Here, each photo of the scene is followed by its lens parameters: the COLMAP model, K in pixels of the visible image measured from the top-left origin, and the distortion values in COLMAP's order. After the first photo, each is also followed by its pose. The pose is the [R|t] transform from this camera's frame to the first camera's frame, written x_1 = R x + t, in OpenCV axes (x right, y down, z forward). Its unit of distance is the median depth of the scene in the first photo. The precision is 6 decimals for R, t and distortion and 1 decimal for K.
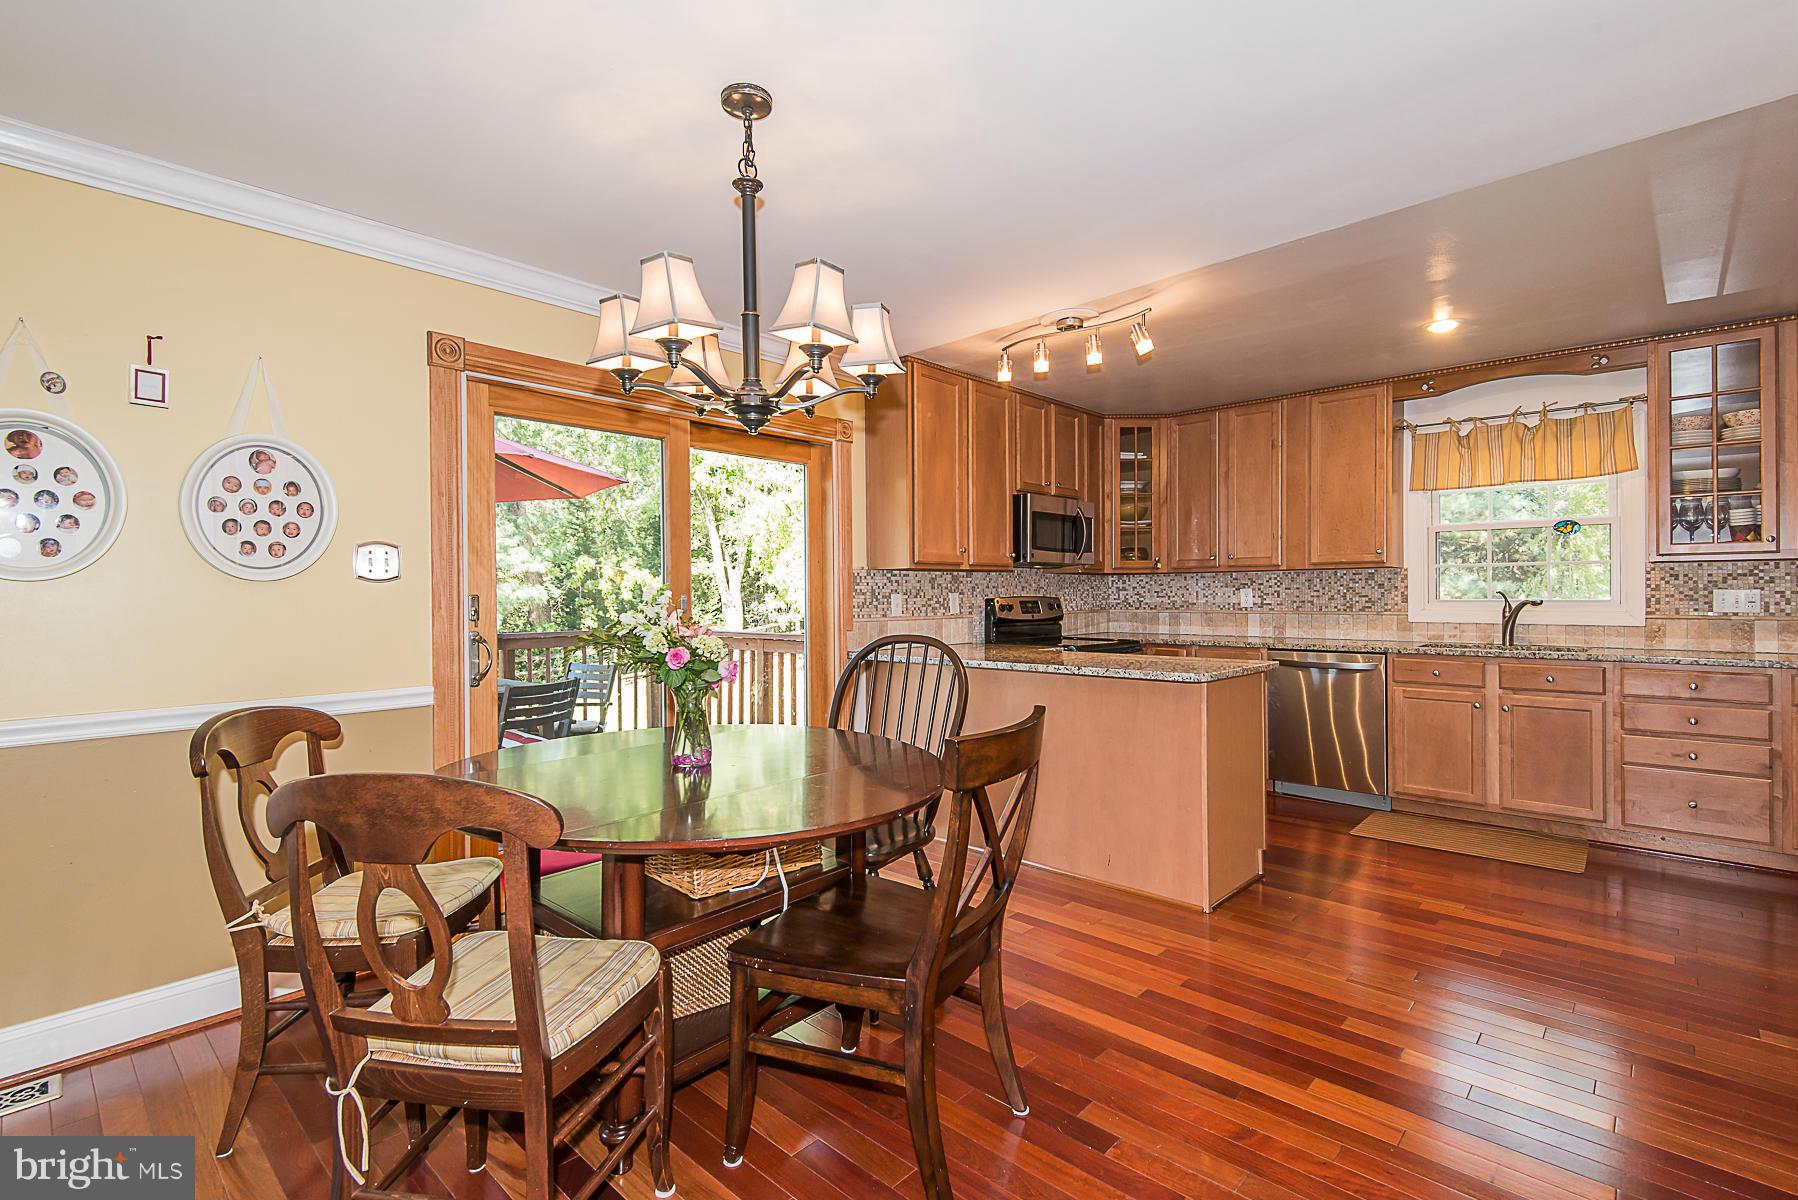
lens RADIAL K [[834.0, 0, 901.8], [0, 834.0, 595.0], [0, 0, 1]] dist [0.046103, -0.028347]
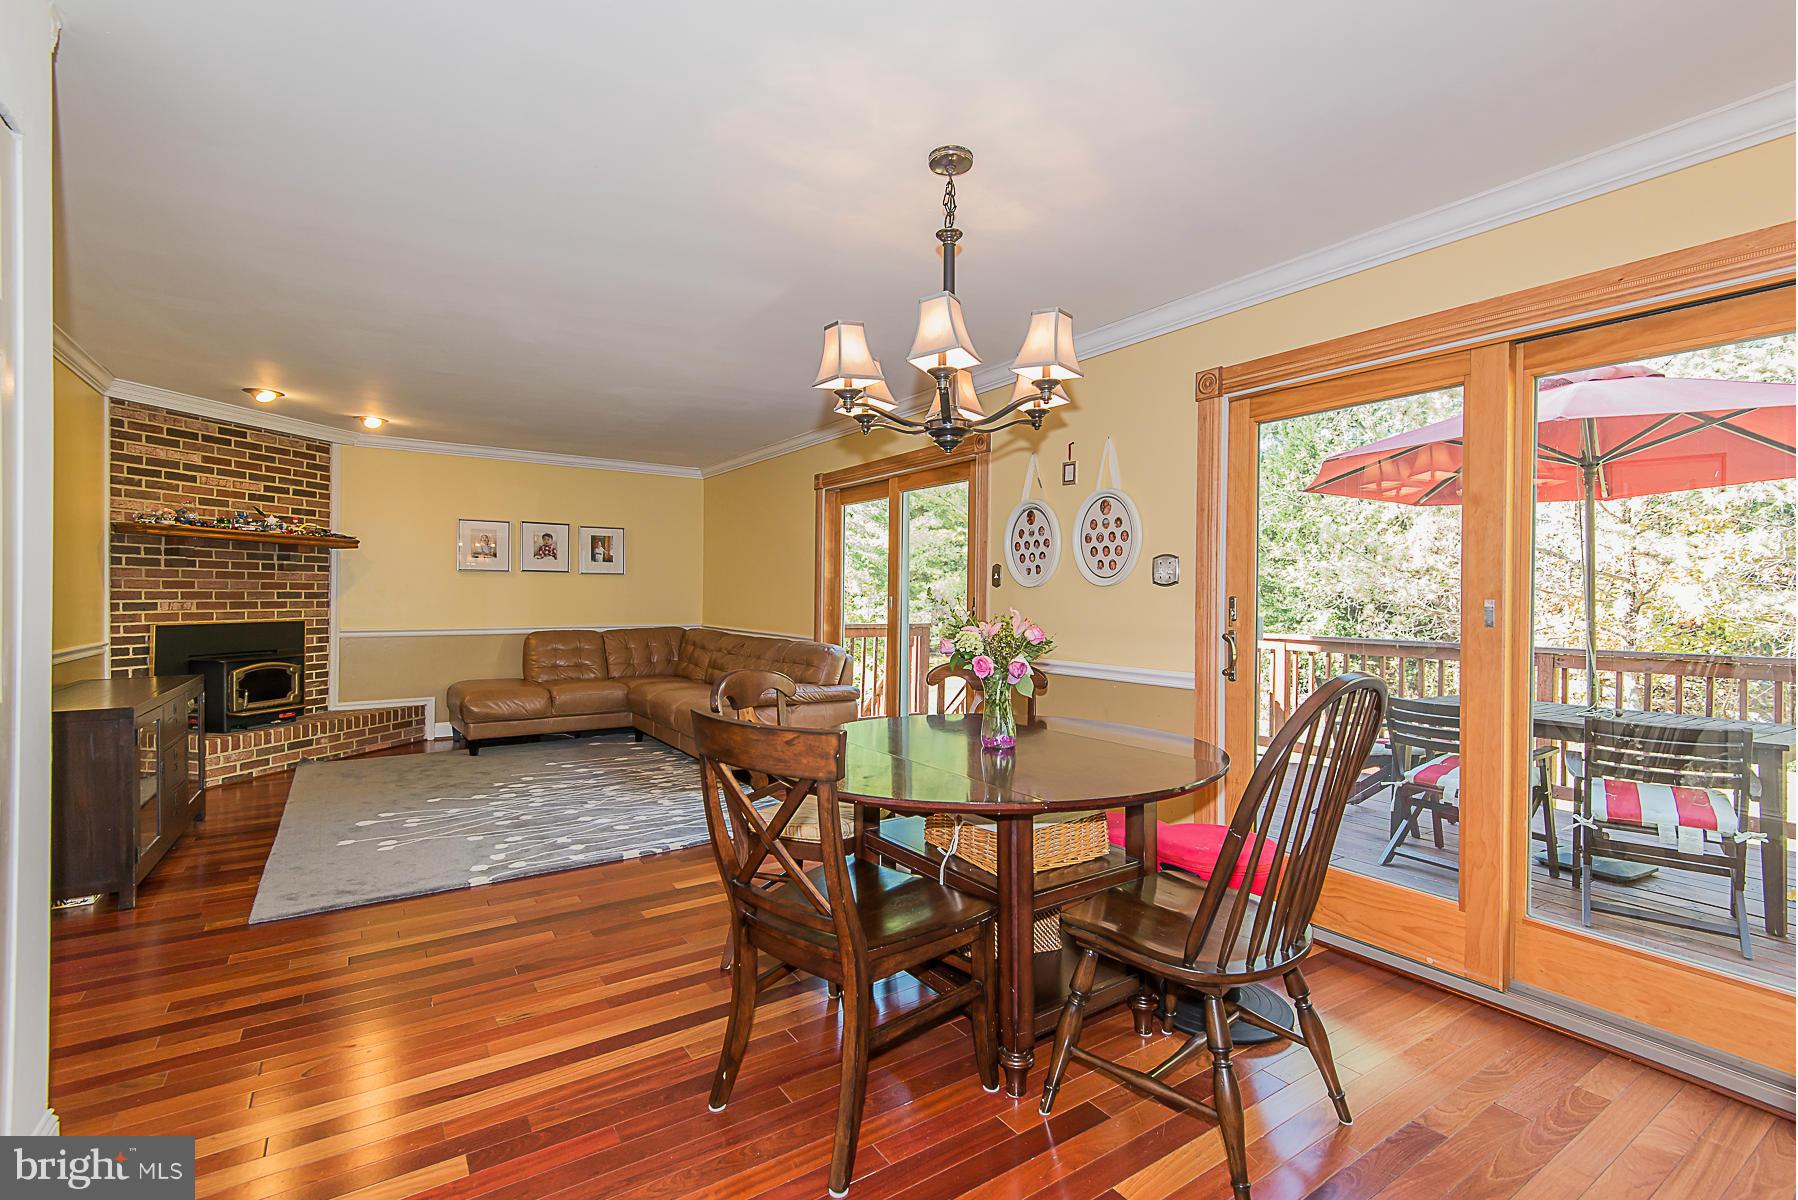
lens RADIAL K [[808.4, 0, 900.8], [0, 808.4, 598.3], [0, 0, 1]] dist [0.043048, -0.025935]
pose [[-0.240781, 0.006961, -0.970554, 0.414493], [-0.008863, 0.999917, 0.009371, -0.002624], [0.970539, 0.010859, -0.240700, 0.553083]]
